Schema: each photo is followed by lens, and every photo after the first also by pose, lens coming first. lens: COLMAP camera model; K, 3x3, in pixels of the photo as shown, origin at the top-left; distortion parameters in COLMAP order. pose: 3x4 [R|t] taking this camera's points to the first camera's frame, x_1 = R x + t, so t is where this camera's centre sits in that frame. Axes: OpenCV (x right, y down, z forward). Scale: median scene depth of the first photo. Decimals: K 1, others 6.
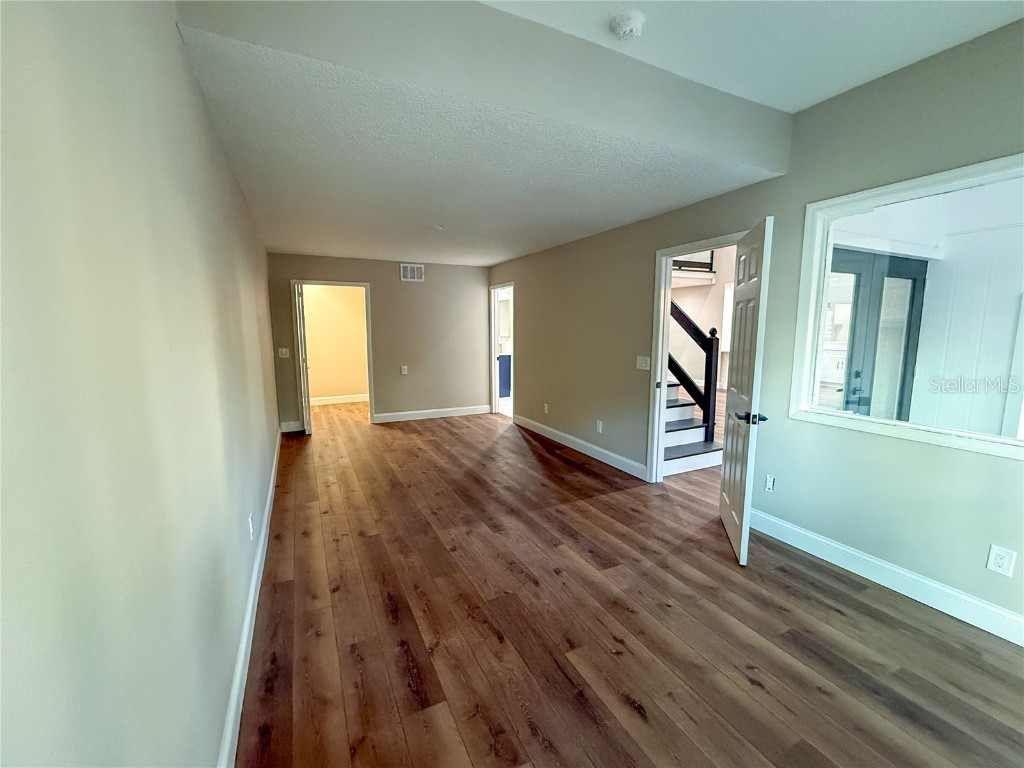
lens RADIAL K [[428.7, 0, 509.6], [0, 428.7, 384.4], [0, 0, 1]] dist [-0.001808, 0.000343]
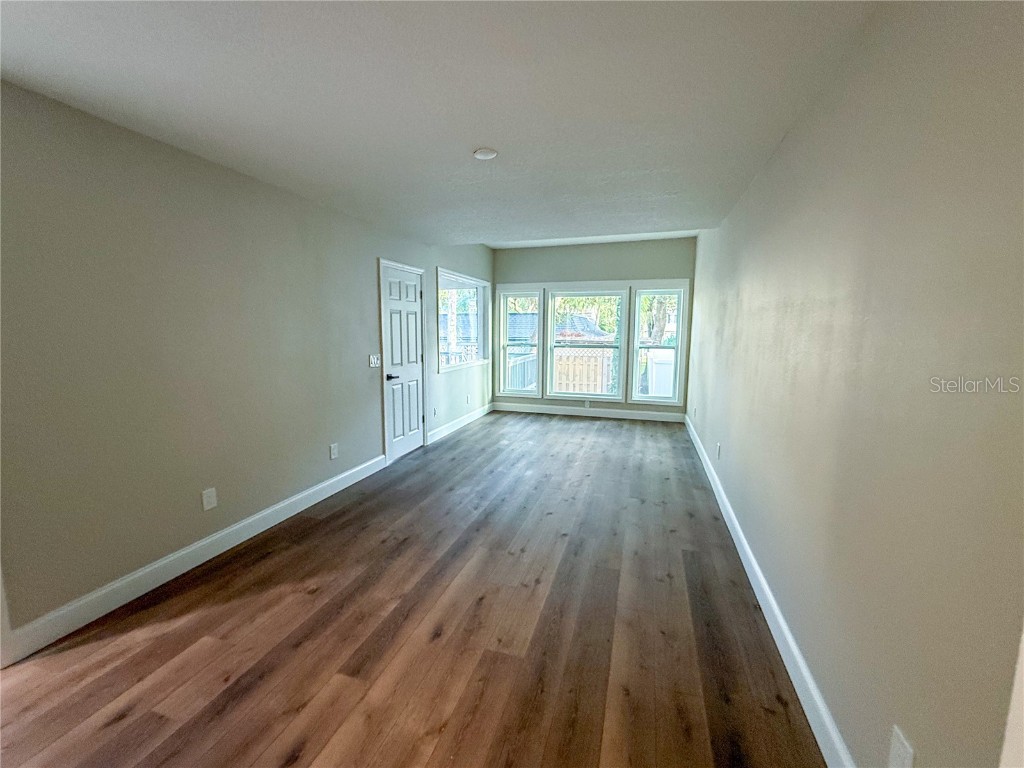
lens RADIAL K [[428.7, 0, 509.6], [0, 428.7, 384.4], [0, 0, 1]] dist [-0.001808, 0.000343]
pose [[-0.724012, -0.086027, 0.684402, -0.603833], [0.089352, 0.972137, 0.216718, -0.177670], [-0.683976, 0.218059, -0.696152, 1.406639]]
